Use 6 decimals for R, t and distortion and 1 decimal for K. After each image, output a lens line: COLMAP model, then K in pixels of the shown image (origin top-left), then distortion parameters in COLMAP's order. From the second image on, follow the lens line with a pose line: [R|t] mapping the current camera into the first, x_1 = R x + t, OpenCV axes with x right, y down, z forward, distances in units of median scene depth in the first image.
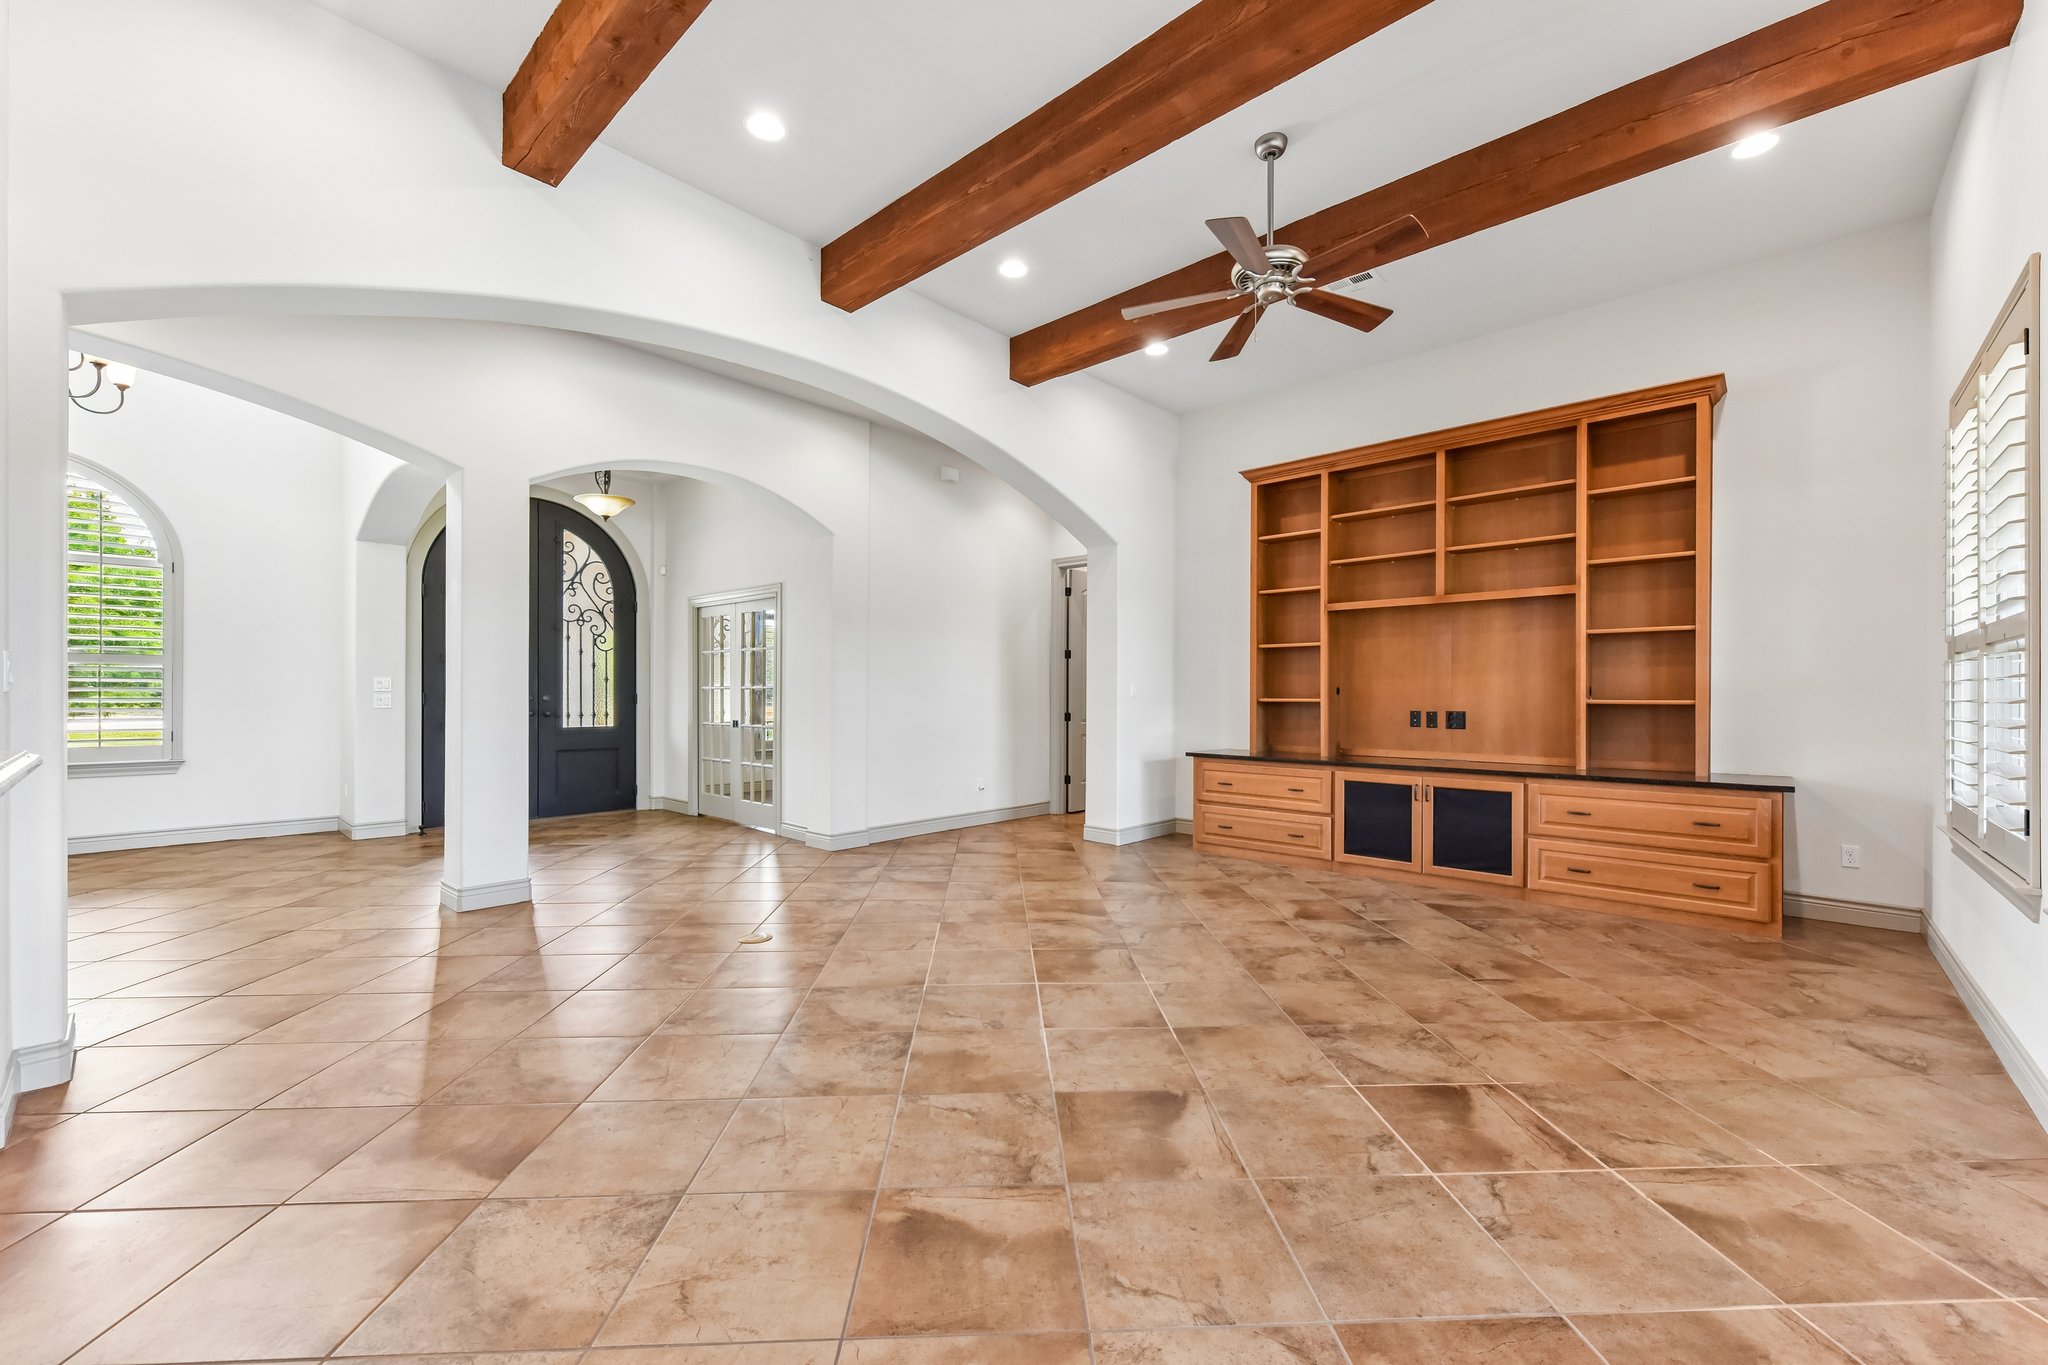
lens RADIAL K [[810.2, 0, 1033.9], [0, 810.2, 698.6], [0, 0, 1]] dist [0.007151, -0.001918]
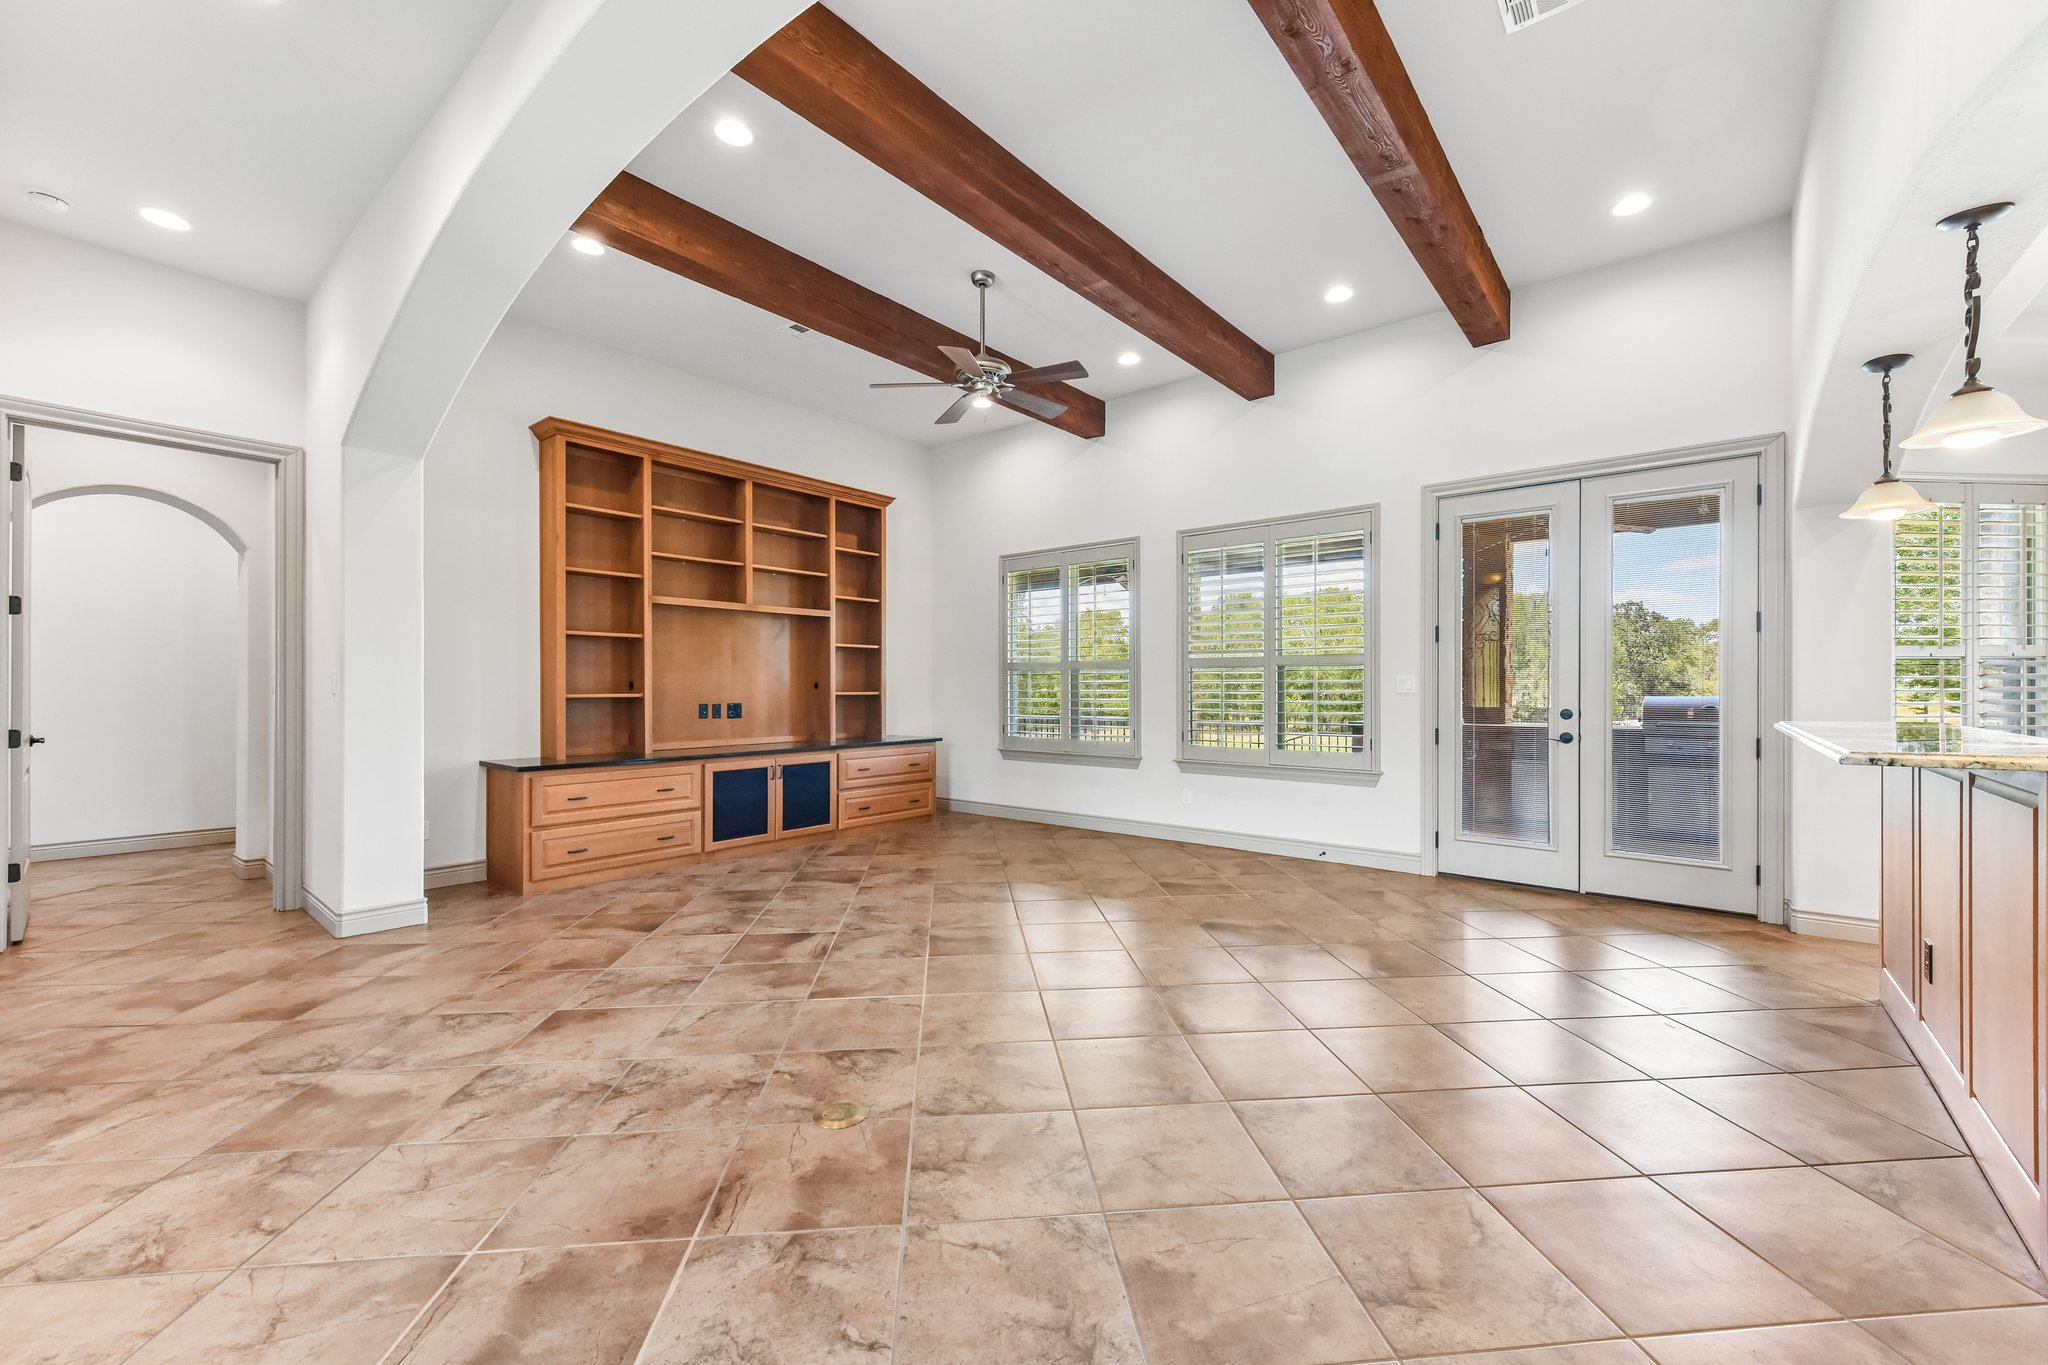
lens RADIAL K [[810.2, 0, 1030.4], [0, 810.2, 684.0], [0, 0, 1]] dist [0.007151, -0.001918]
pose [[-0.047901, 0.001178, 0.998851, -0.678803], [0.003616, 0.999993, -0.001006, -0.009468], [-0.998846, 0.003564, -0.047905, 0.646308]]
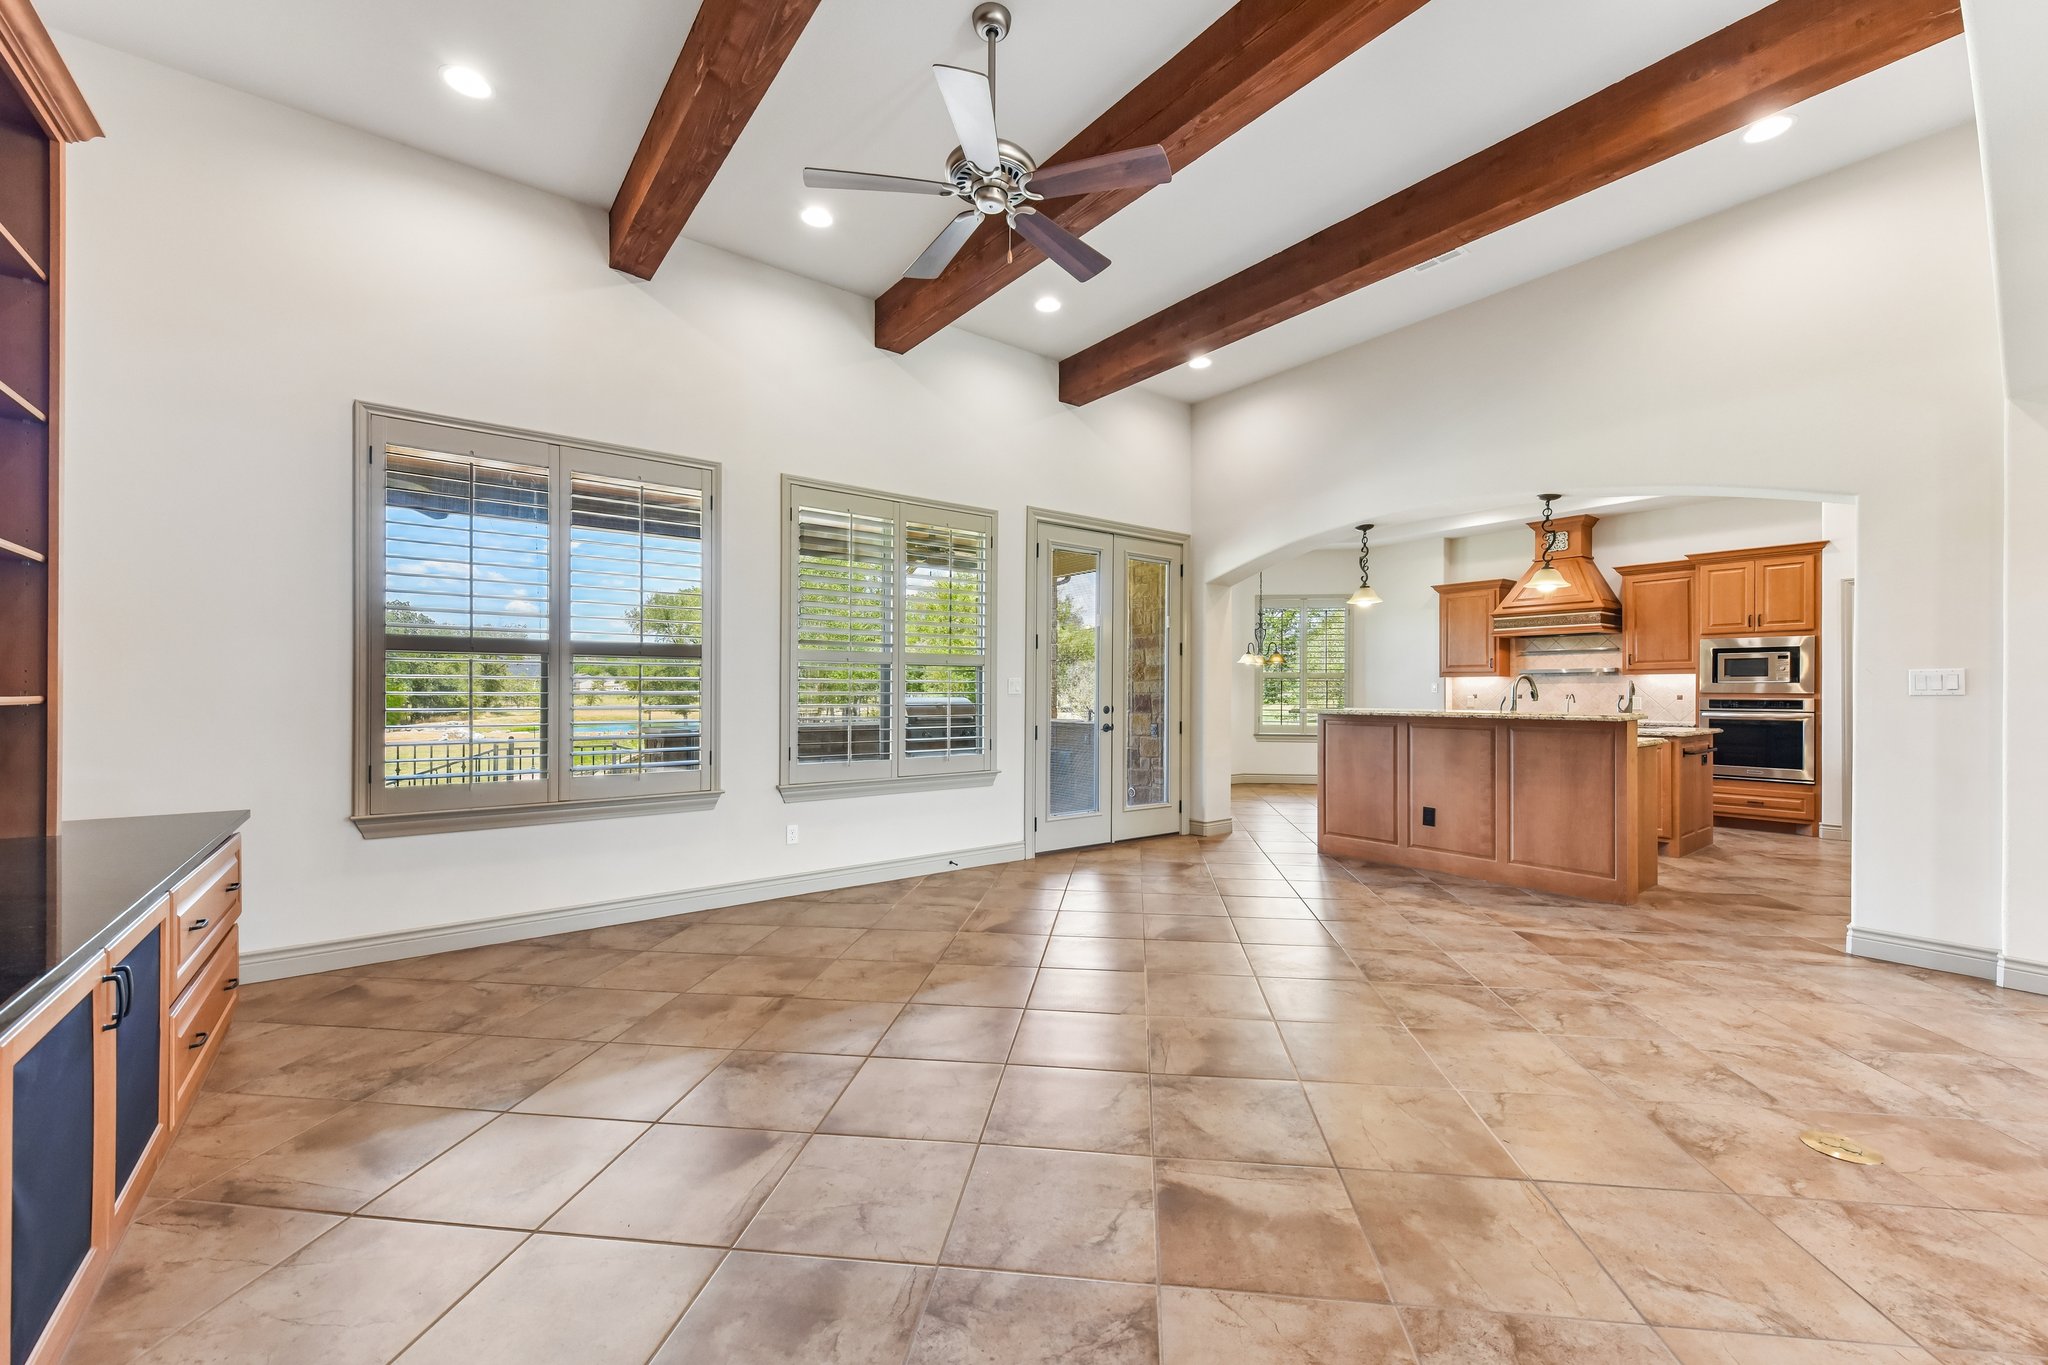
lens RADIAL K [[810.2, 0, 1037.5], [0, 810.2, 693.3], [0, 0, 1]] dist [0.007151, -0.001918]
pose [[-0.985749, -0.005558, 0.168129, 0.068098], [-0.004752, 0.999975, 0.005196, -0.005028], [-0.168153, 0.004323, -0.985751, 1.178384]]
